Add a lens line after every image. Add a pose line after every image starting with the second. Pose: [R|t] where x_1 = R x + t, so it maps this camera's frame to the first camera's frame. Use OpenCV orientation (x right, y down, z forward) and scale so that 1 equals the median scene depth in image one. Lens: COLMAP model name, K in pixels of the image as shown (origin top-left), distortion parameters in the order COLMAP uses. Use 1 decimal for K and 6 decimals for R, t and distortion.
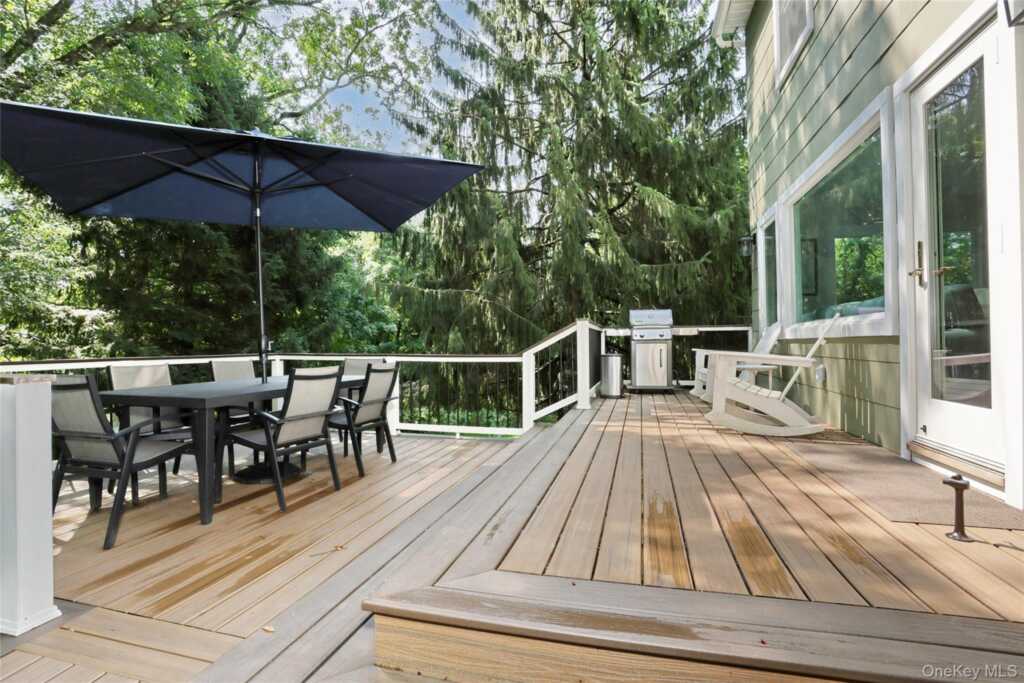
lens RADIAL K [[505.4, 0, 508.2], [0, 505.4, 342.6], [0, 0, 1]] dist [-0.014640, 0.004330]
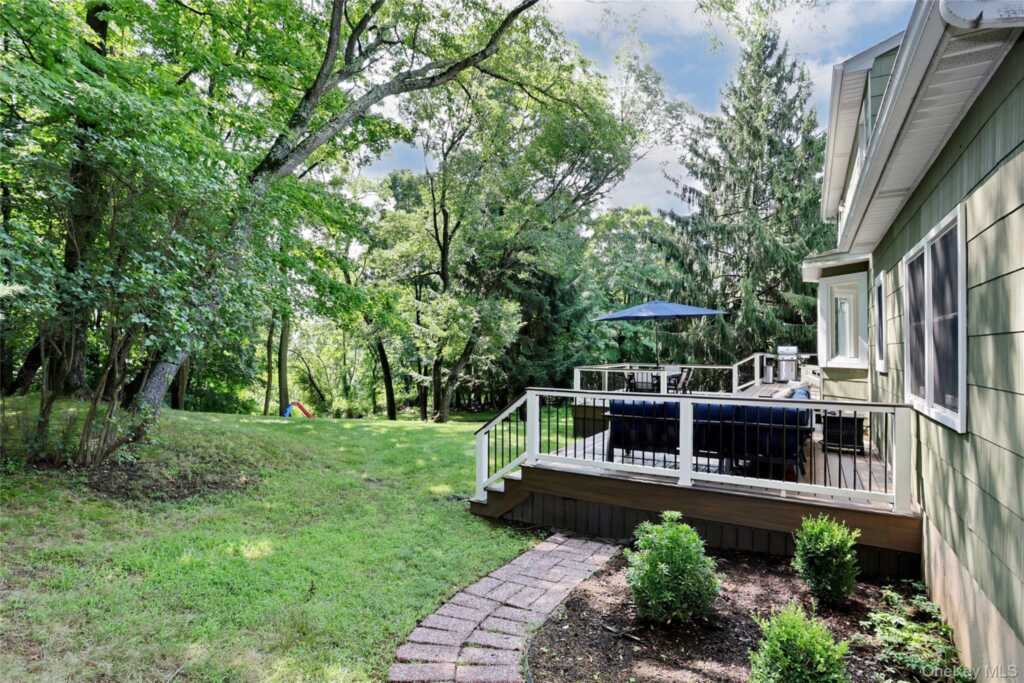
lens RADIAL K [[505.4, 0, 518.6], [0, 505.4, 338.6], [0, 0, 1]] dist [-0.014640, 0.004330]
pose [[0.964833, 0.006684, -0.262780, -0.313968], [-0.009497, 0.999910, -0.009438, -0.073042], [0.262693, 0.011602, 0.964810, -1.625403]]
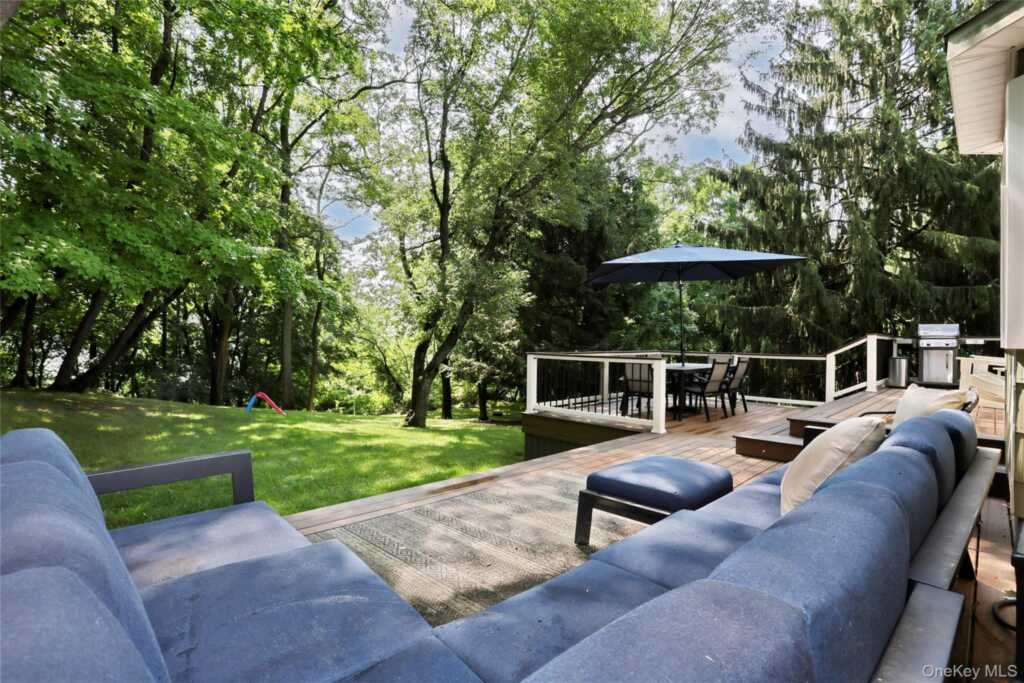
lens RADIAL K [[505.4, 0, 512.9], [0, 505.4, 337.0], [0, 0, 1]] dist [-0.014640, 0.004330]
pose [[0.871107, 0.012206, -0.490941, -0.045695], [-0.012215, 0.999920, 0.003187, -0.023750], [0.490941, 0.003221, 0.871187, -0.736621]]
